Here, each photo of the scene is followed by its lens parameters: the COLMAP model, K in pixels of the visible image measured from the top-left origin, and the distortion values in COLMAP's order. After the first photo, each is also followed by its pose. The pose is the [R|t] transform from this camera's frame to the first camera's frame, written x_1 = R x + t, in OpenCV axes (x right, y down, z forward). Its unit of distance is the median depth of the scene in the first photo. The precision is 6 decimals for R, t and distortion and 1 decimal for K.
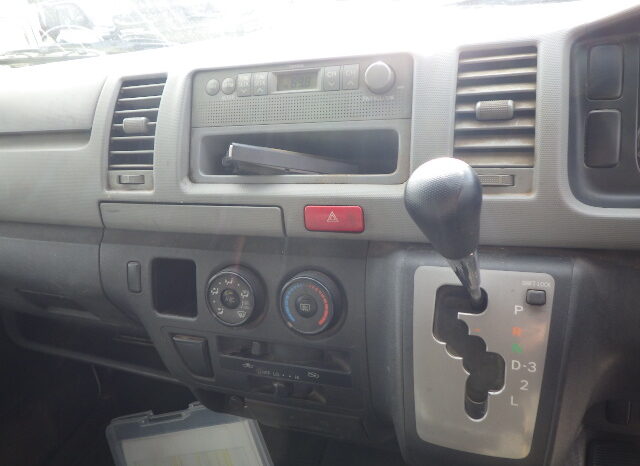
lens RADIAL K [[517.4, 0, 320.0], [0, 517.4, 190.1], [0, 0, 1]] dist [-0.001647, -0.001430]
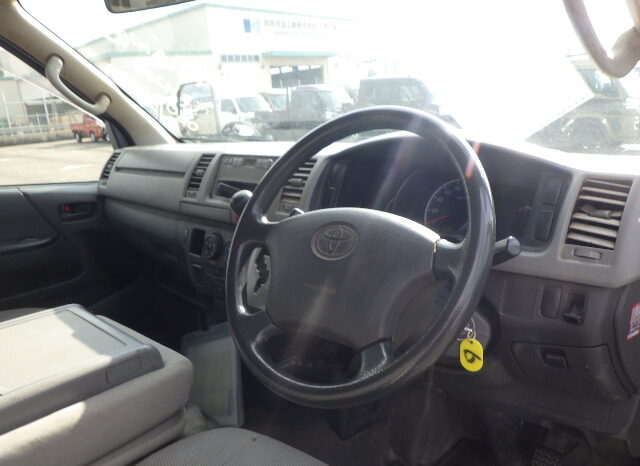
lens RADIAL K [[538.6, 0, 319.6], [0, 538.6, 224.4], [0, 0, 1]] dist [-0.000264, -0.004488]
pose [[0.902568, 0.176867, -0.392542, 1.195745], [-0.222489, 0.972157, -0.073544, 0.171550], [0.368606, 0.153714, 0.916789, -1.077679]]
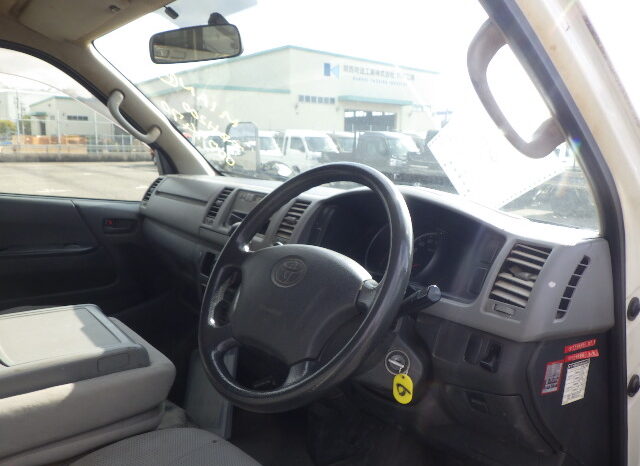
lens RADIAL K [[538.6, 0, 319.6], [0, 538.6, 224.4], [0, 0, 1]] dist [-0.000264, -0.004488]
pose [[0.827773, 0.241431, -0.506462, 1.565080], [-0.342223, 0.932583, -0.114773, 0.123780], [0.444608, 0.268329, 0.854590, -1.171589]]
